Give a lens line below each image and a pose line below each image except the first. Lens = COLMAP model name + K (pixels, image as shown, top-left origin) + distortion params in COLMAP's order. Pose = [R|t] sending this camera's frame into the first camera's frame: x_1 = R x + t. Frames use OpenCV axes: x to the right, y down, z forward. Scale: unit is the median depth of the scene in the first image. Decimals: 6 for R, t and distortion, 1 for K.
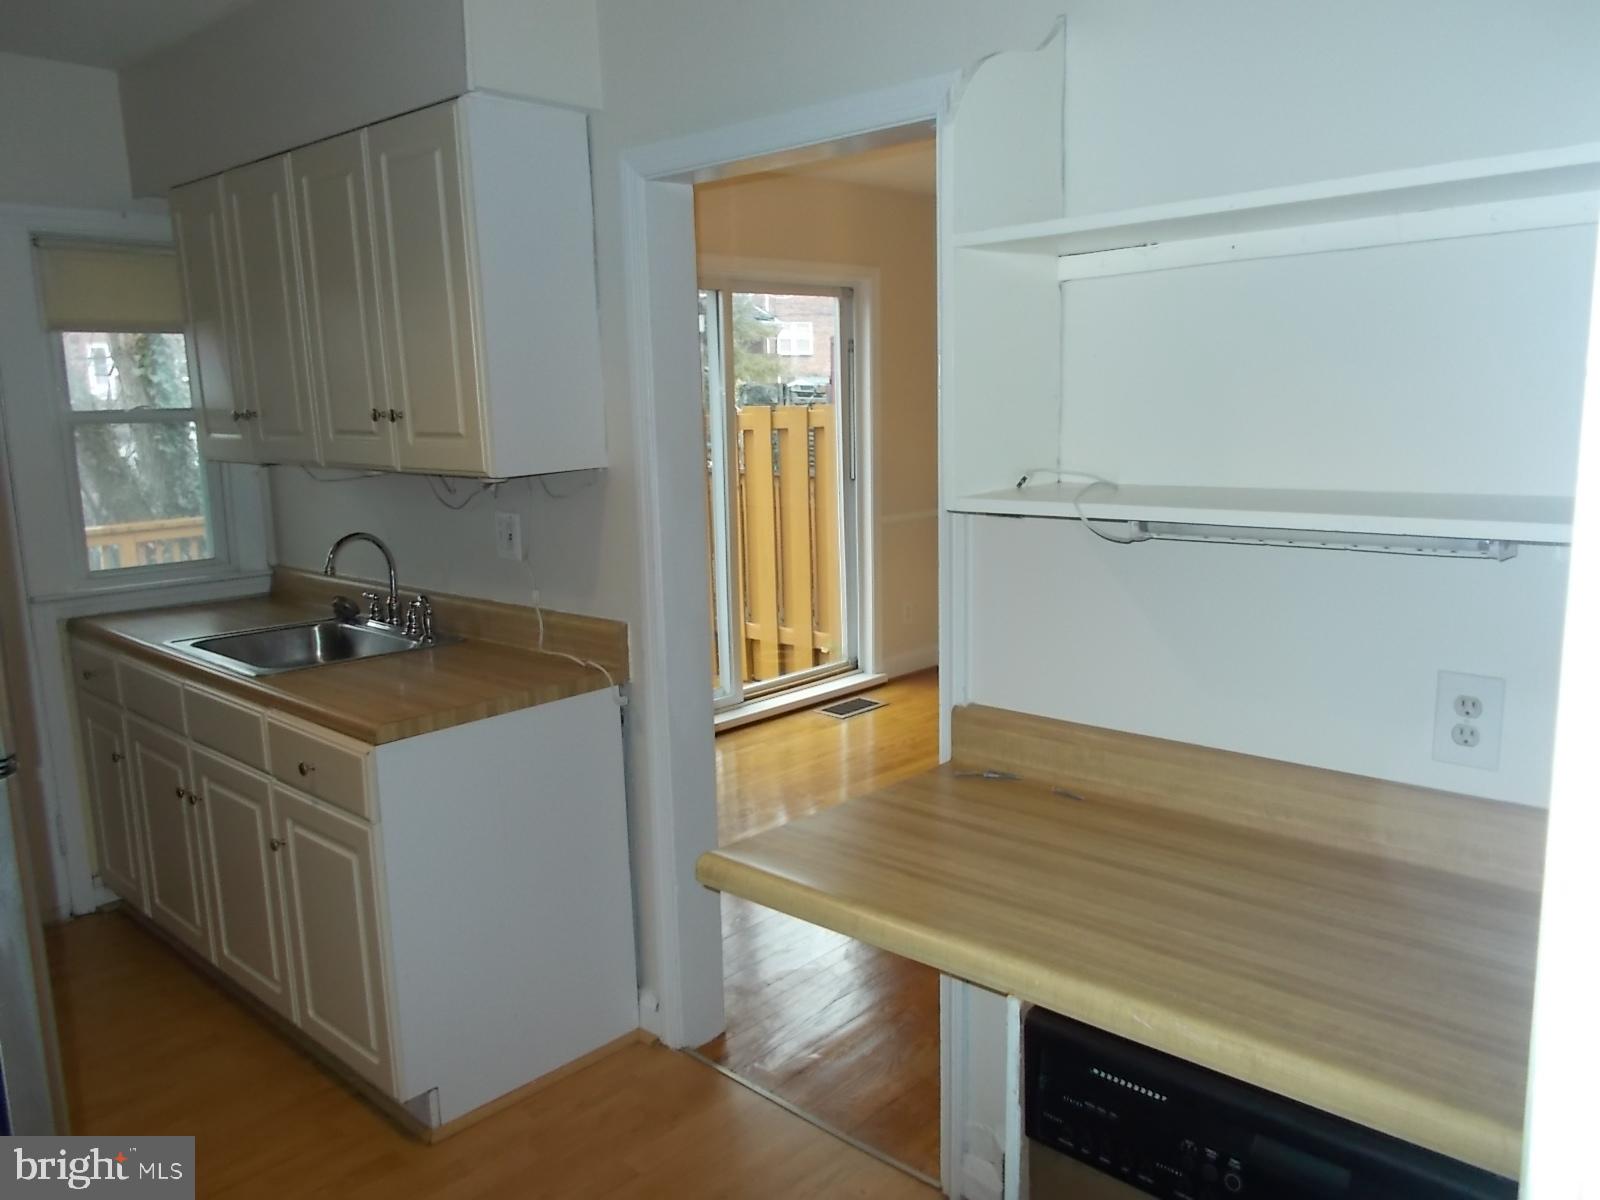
lens RADIAL K [[1232.1, 0, 801.2], [0, 1232.1, 599.6], [0, 0, 1]] dist [-0.008837, -0.000786]
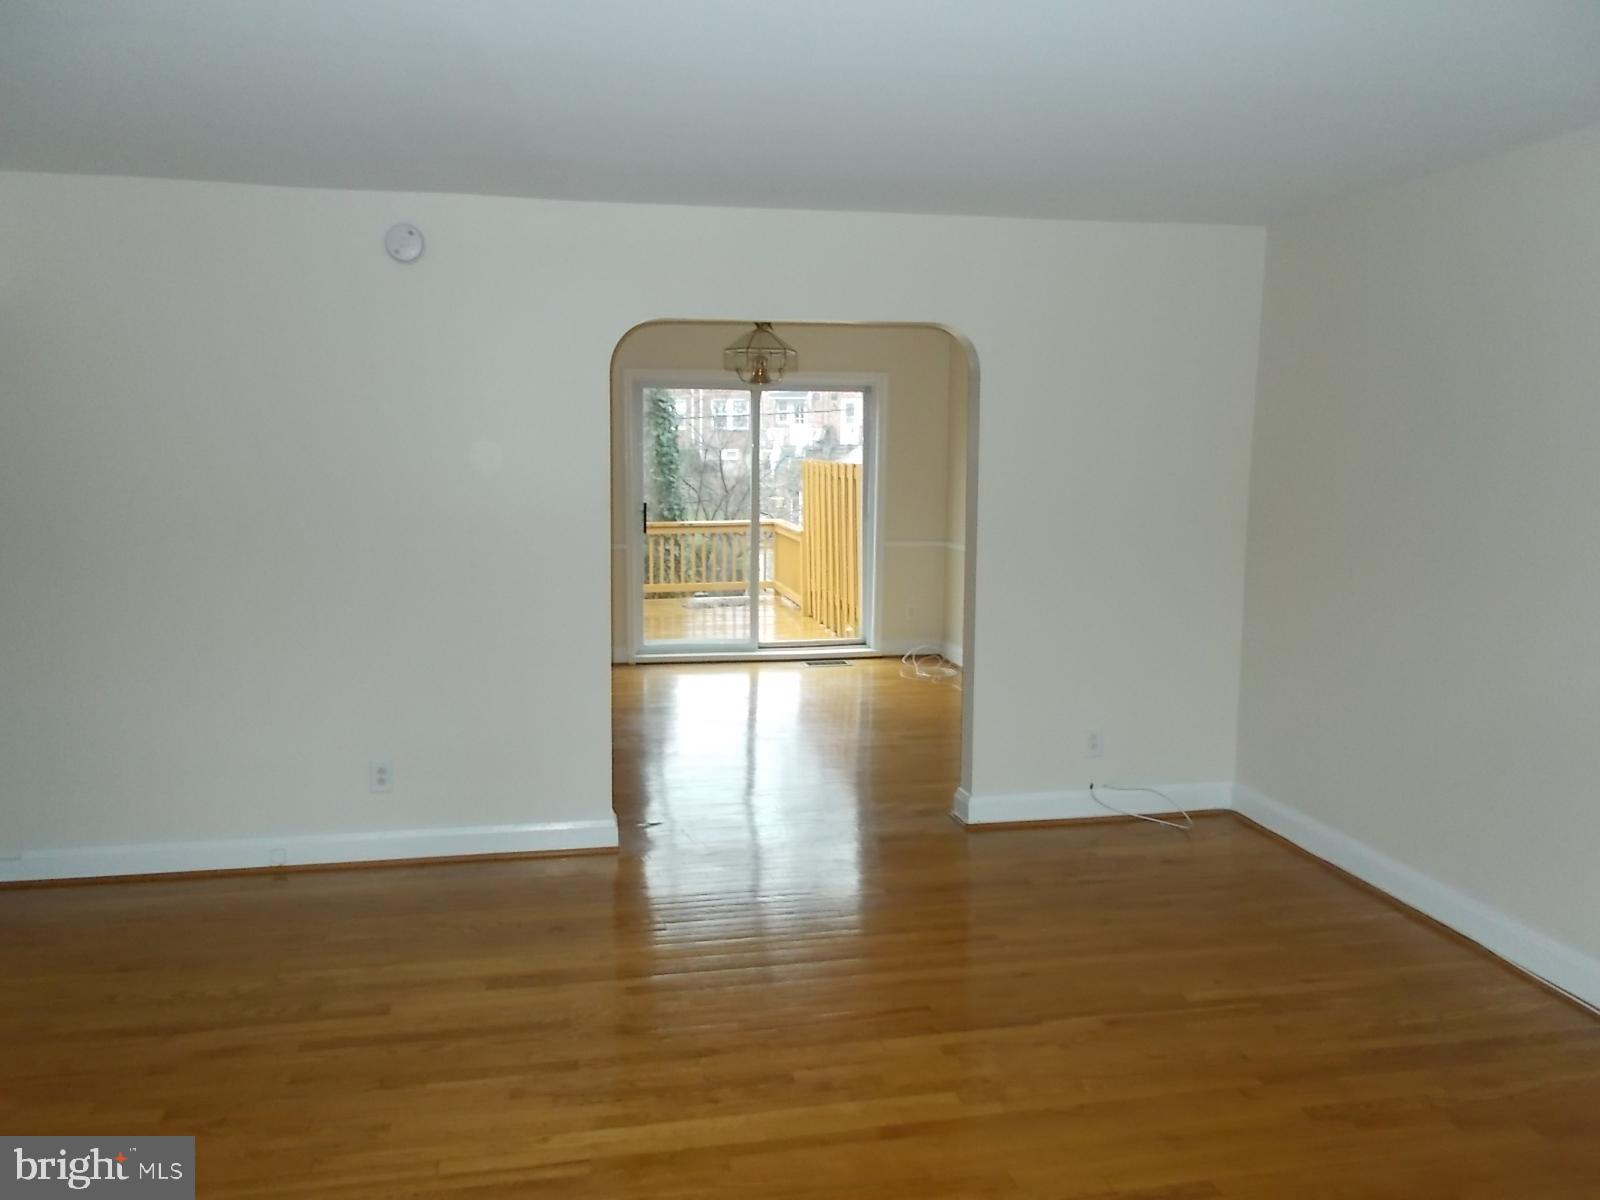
lens RADIAL K [[1232.1, 0, 795.5], [0, 1232.1, 595.3], [0, 0, 1]] dist [-0.008837, -0.000786]
pose [[0.815436, 0.097945, -0.570501, 0.836388], [-0.123585, 0.992314, -0.006280, 0.018625], [0.565501, 0.075626, 0.821273, -0.258070]]
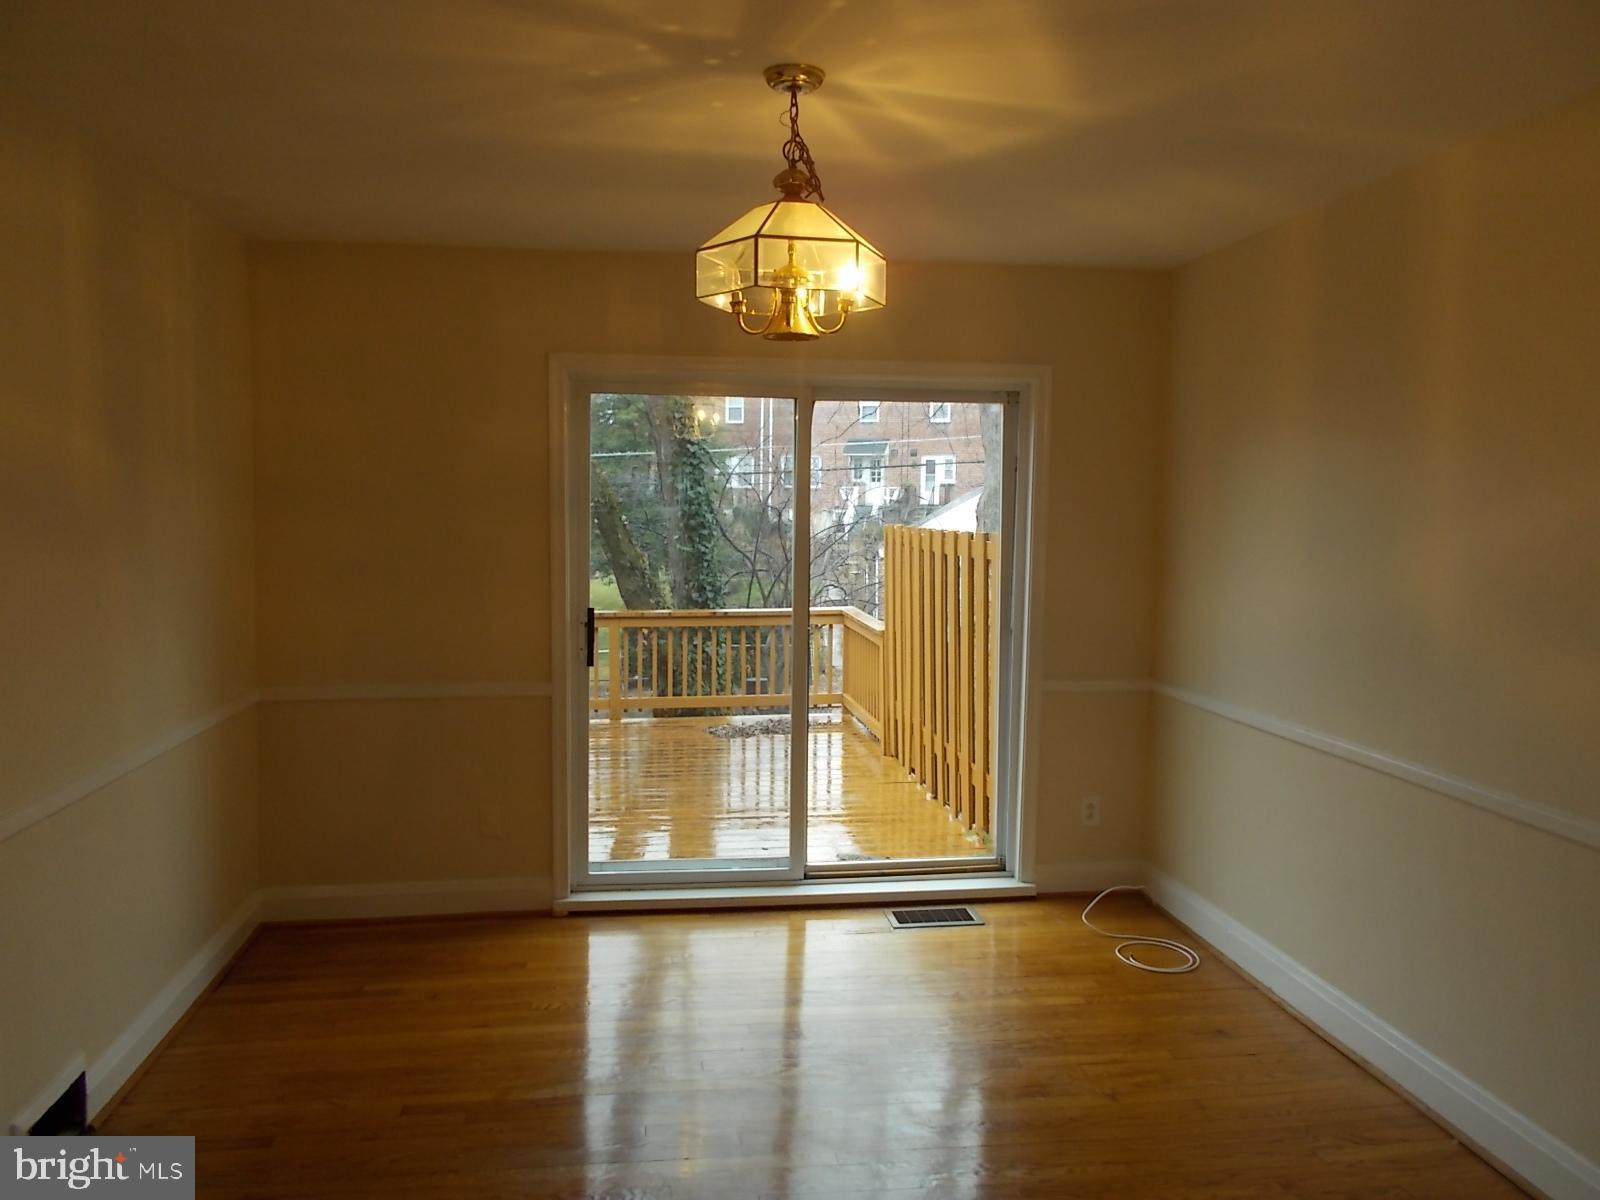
lens RADIAL K [[1232.1, 0, 801.6], [0, 1232.1, 600.4], [0, 0, 1]] dist [-0.008837, -0.000786]
pose [[0.781830, 0.078286, -0.618557, 0.430830], [-0.133194, 0.990155, -0.043036, -0.065590], [0.609099, 0.116034, 0.784560, 0.301108]]
